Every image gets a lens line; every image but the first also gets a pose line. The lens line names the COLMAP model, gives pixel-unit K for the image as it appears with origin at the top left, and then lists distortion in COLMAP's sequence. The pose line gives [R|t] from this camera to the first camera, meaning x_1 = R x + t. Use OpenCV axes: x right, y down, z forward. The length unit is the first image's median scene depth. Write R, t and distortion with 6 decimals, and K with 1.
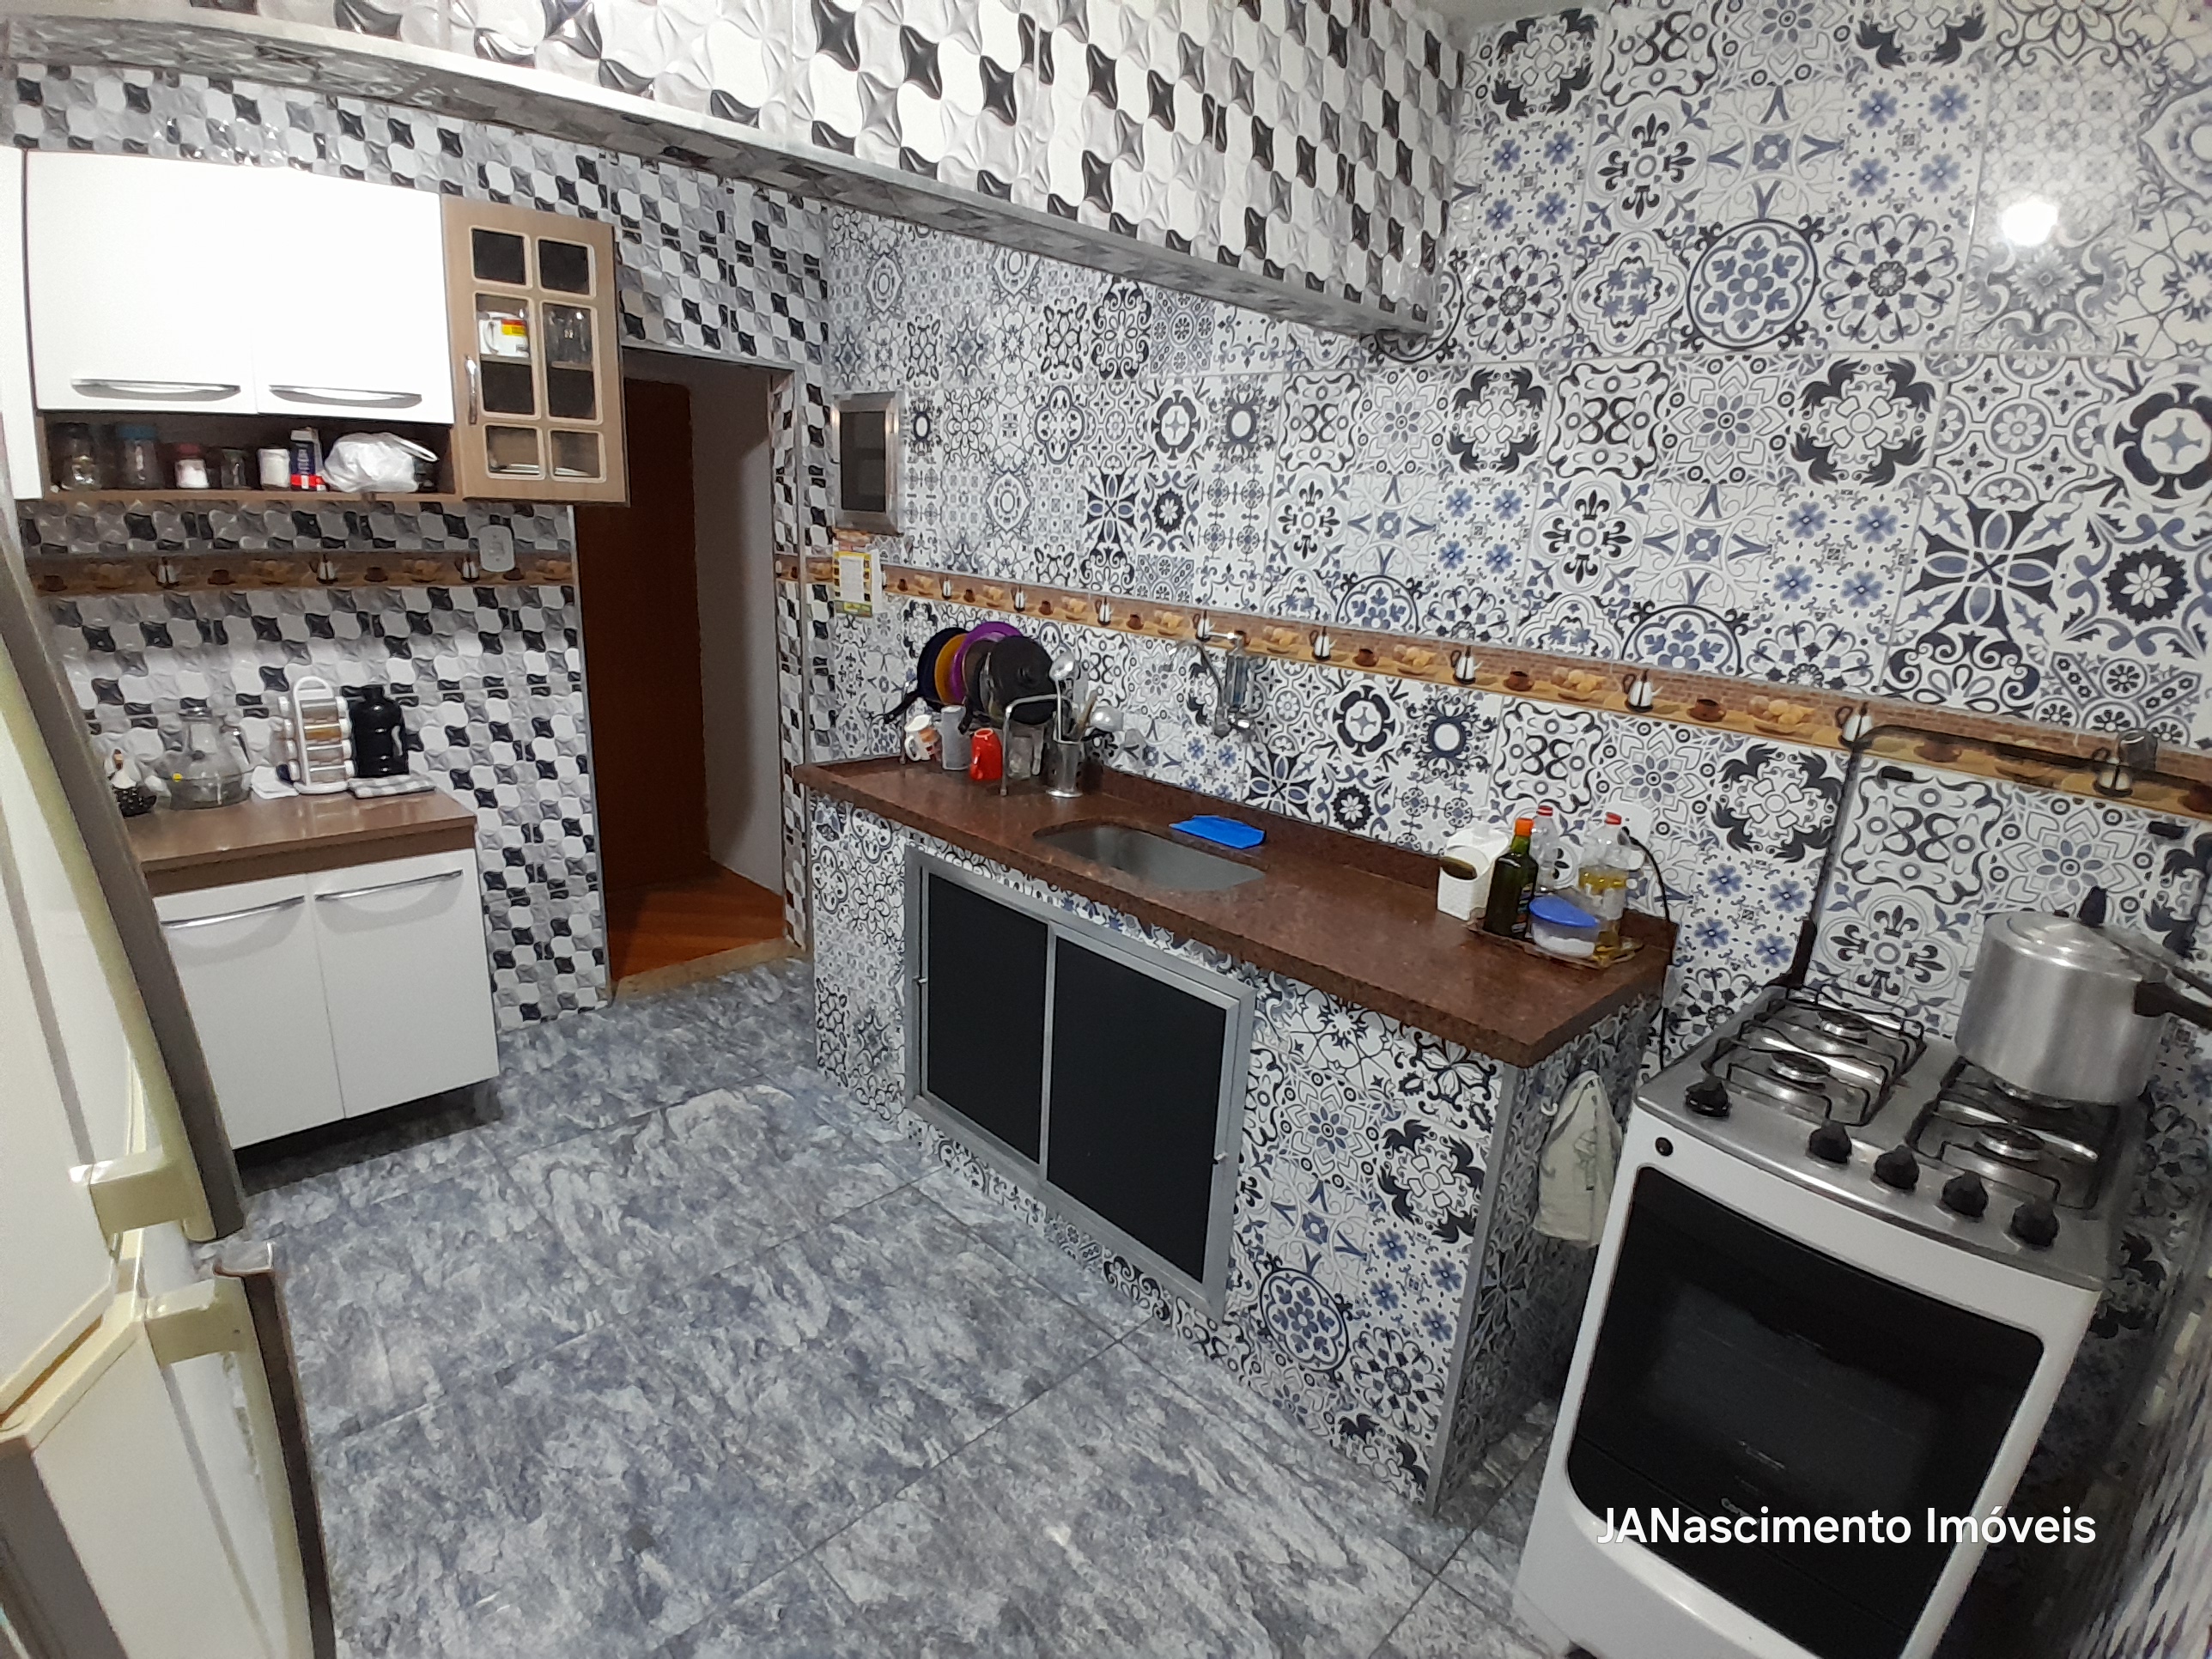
lens RADIAL K [[1098.1, 0, 1091.6], [0, 1098.1, 849.2], [0, 0, 1]] dist [0.020587, -0.056986]
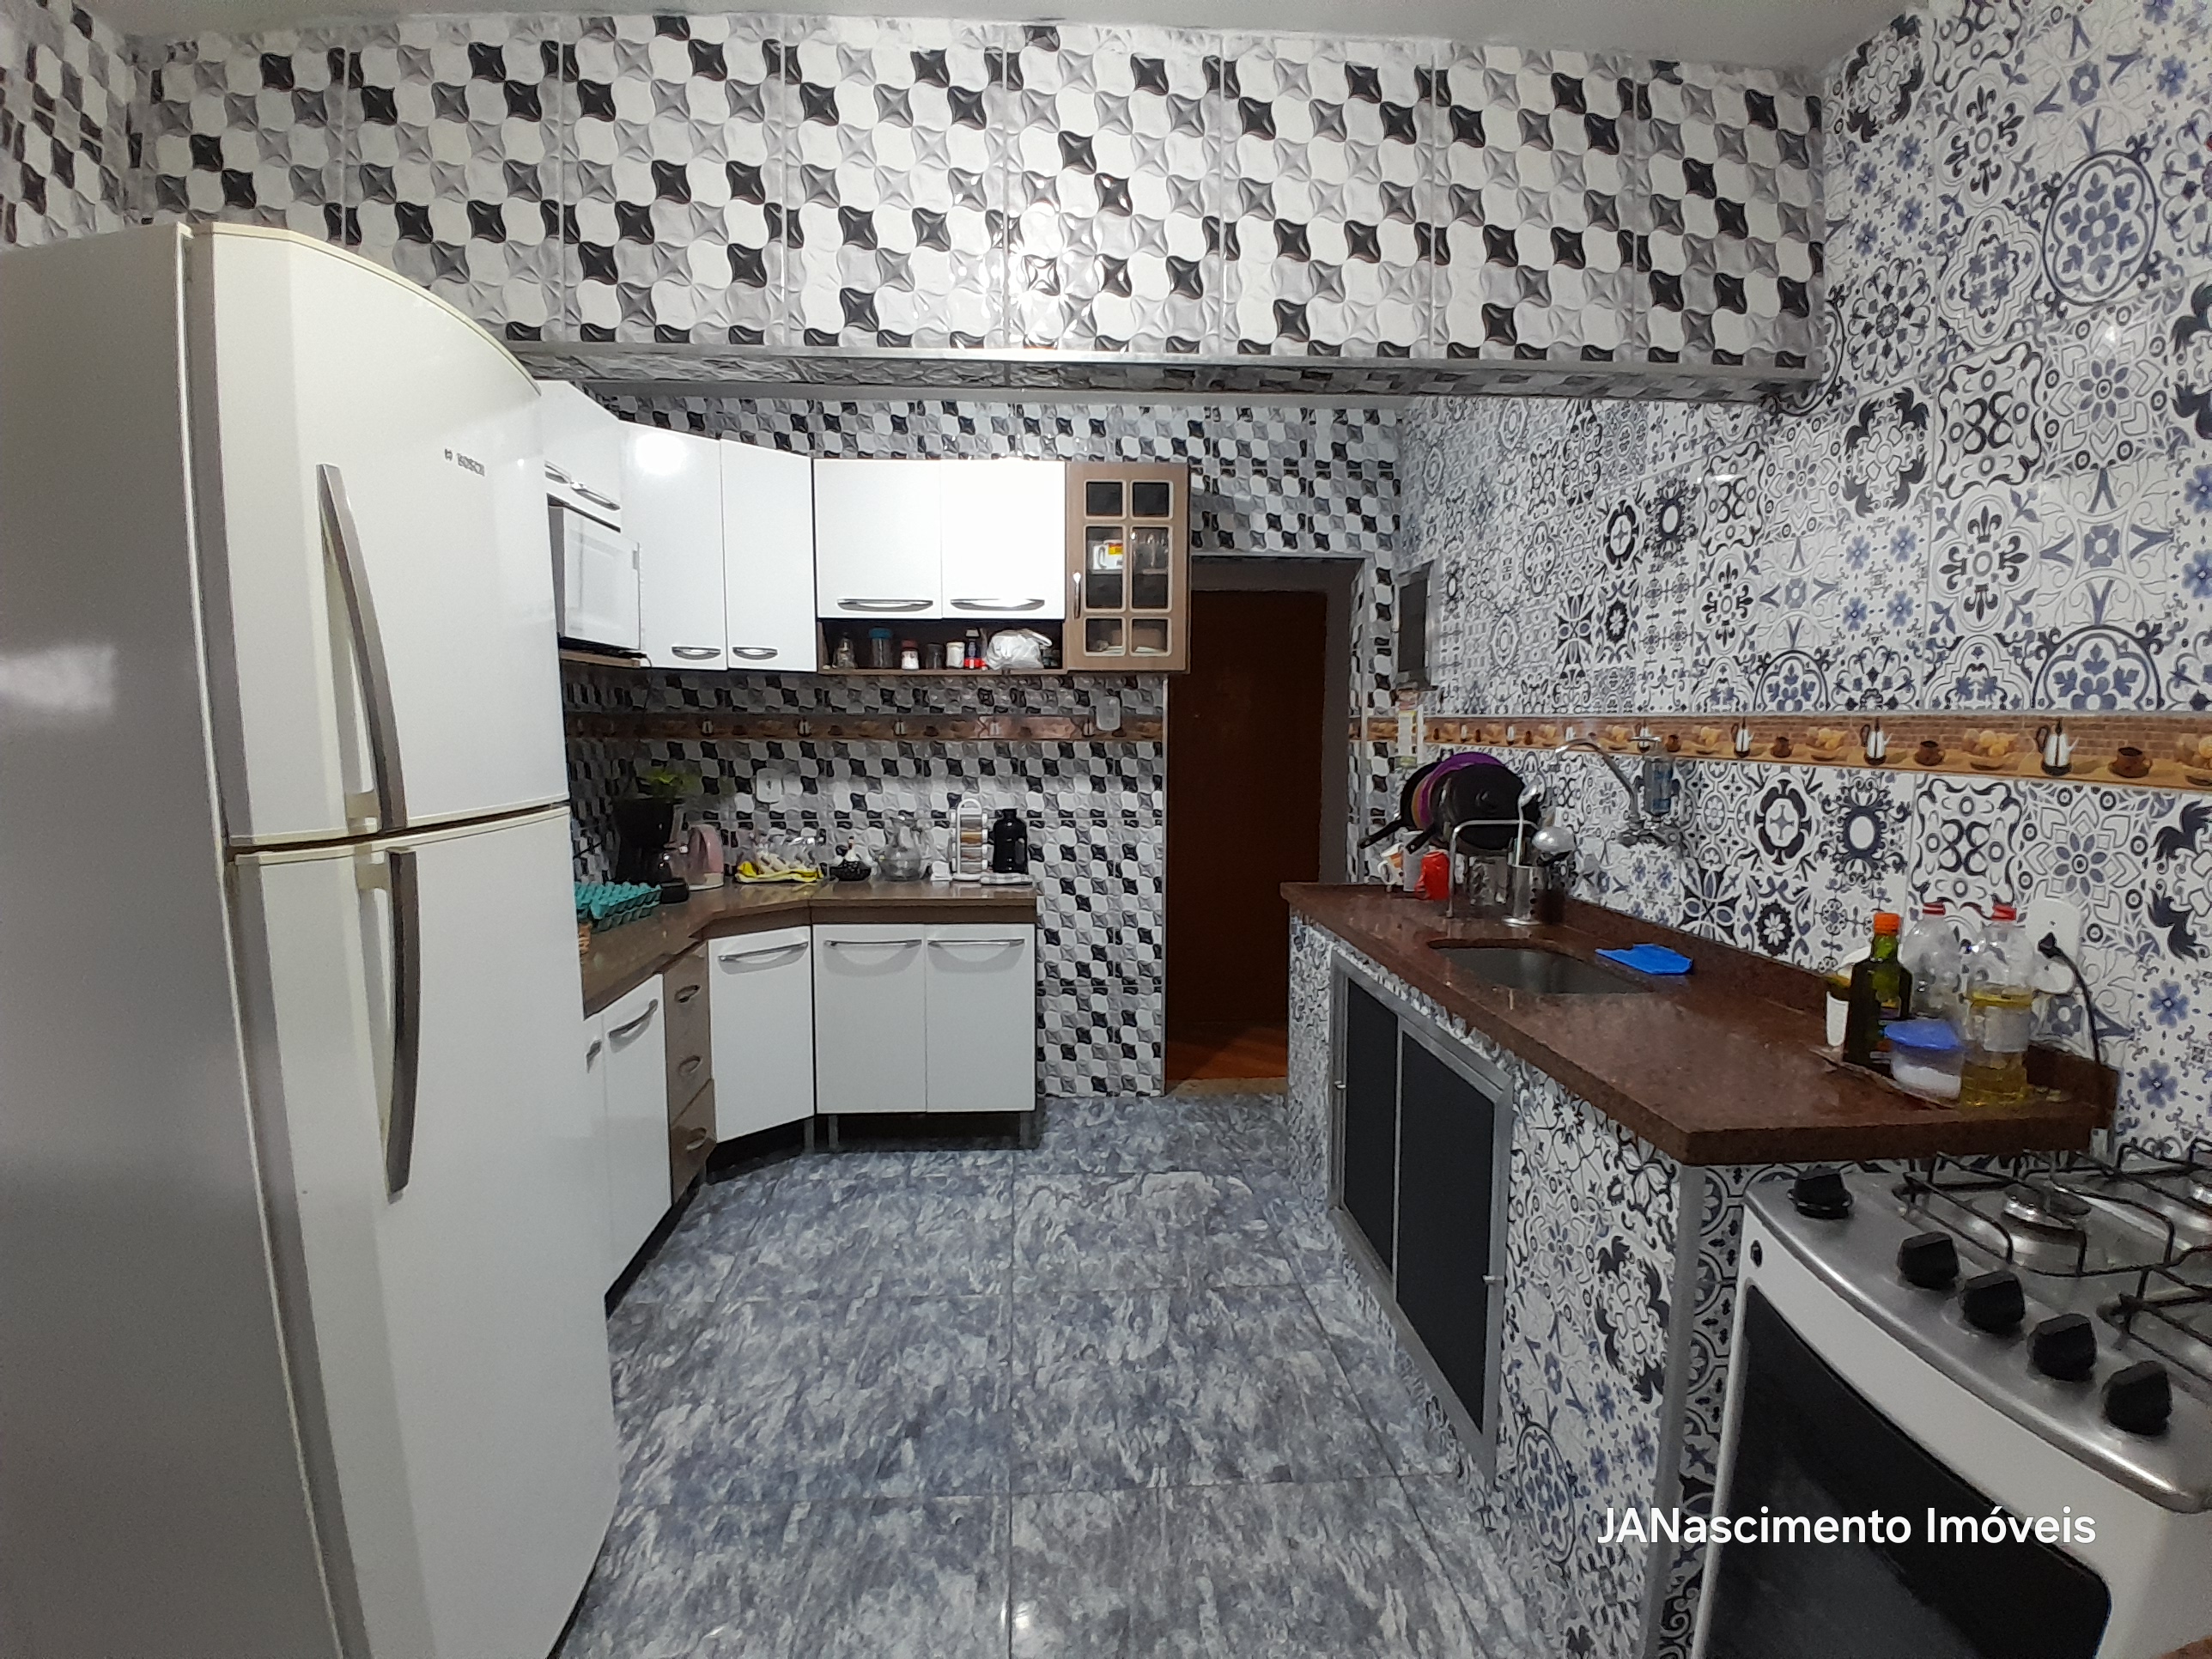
lens RADIAL K [[1098.1, 0, 1091.6], [0, 1098.1, 849.2], [0, 0, 1]] dist [0.020587, -0.056986]
pose [[0.757179, 0.020668, -0.652881, 0.389397], [-0.154124, 0.976932, -0.147819, 0.106356], [0.634765, 0.212550, 0.742897, 0.050172]]
